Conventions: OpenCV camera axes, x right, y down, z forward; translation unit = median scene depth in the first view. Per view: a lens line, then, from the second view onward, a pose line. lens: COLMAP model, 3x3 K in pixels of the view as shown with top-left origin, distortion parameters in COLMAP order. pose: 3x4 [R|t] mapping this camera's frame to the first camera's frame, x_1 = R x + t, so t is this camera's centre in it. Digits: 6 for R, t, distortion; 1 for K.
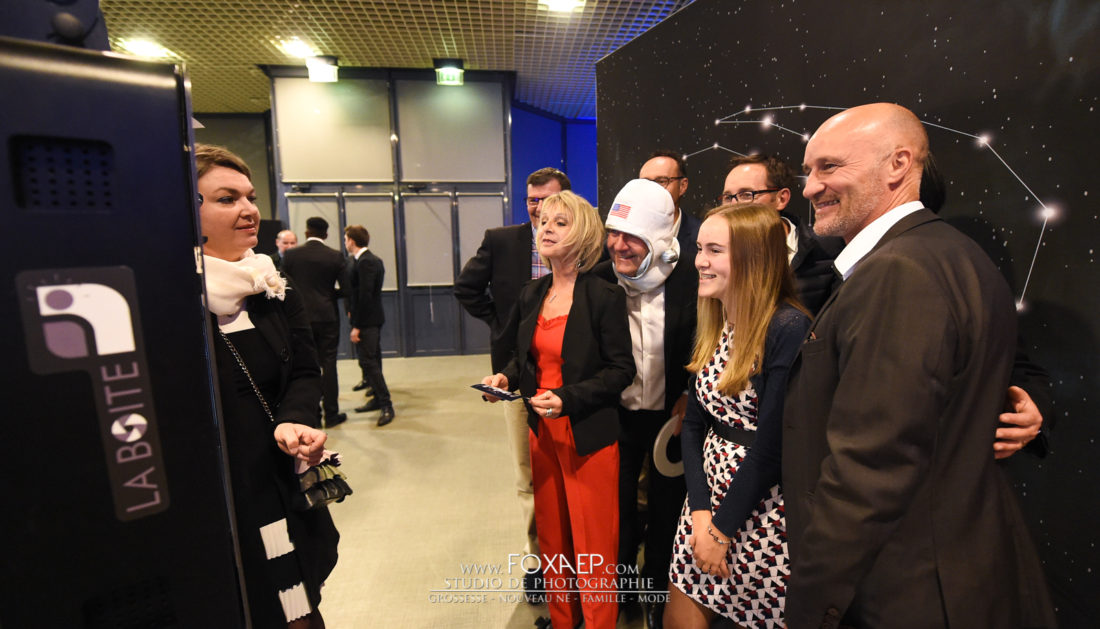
lens RADIAL K [[468.9, 0, 550.0], [0, 468.9, 314.5], [0, 0, 1]] dist [-0.026075, -0.000346]
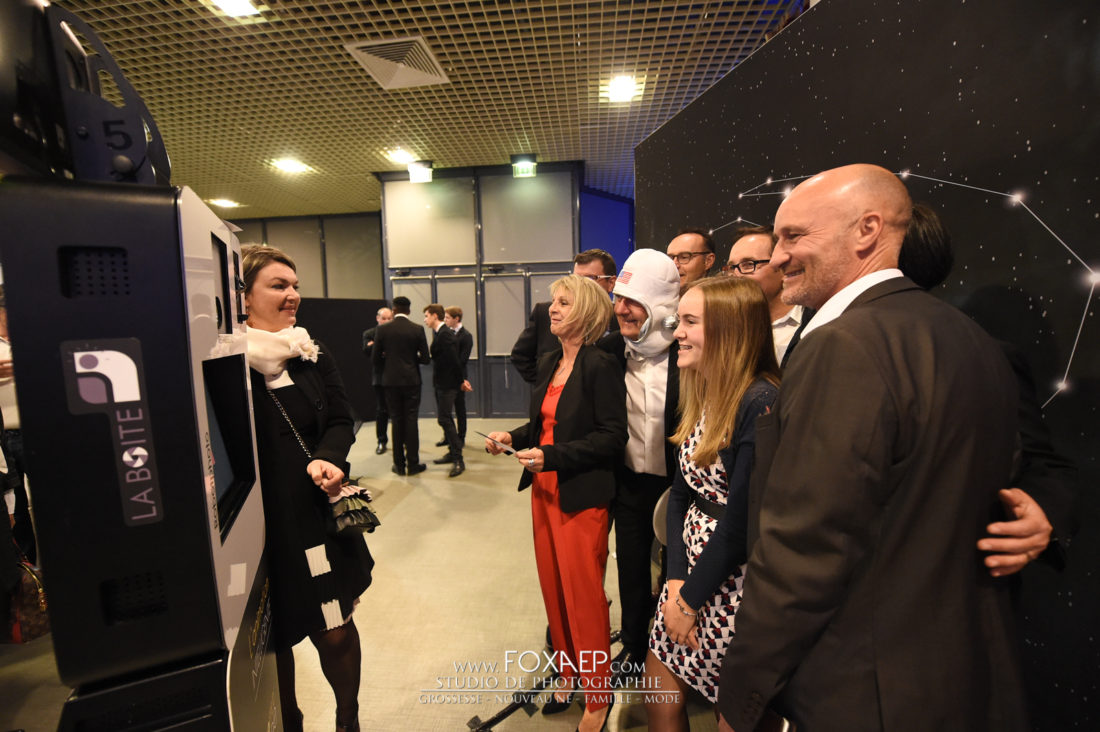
lens RADIAL K [[434.0, 0, 551.1], [0, 434.0, 375.9], [0, 0, 1]] dist [-0.027955, -0.000296]
pose [[0.975829, 0.021406, -0.217482, 0.253762], [-0.025054, 0.999588, -0.014027, -0.002730], [0.217092, 0.019137, 0.975963, 0.020923]]
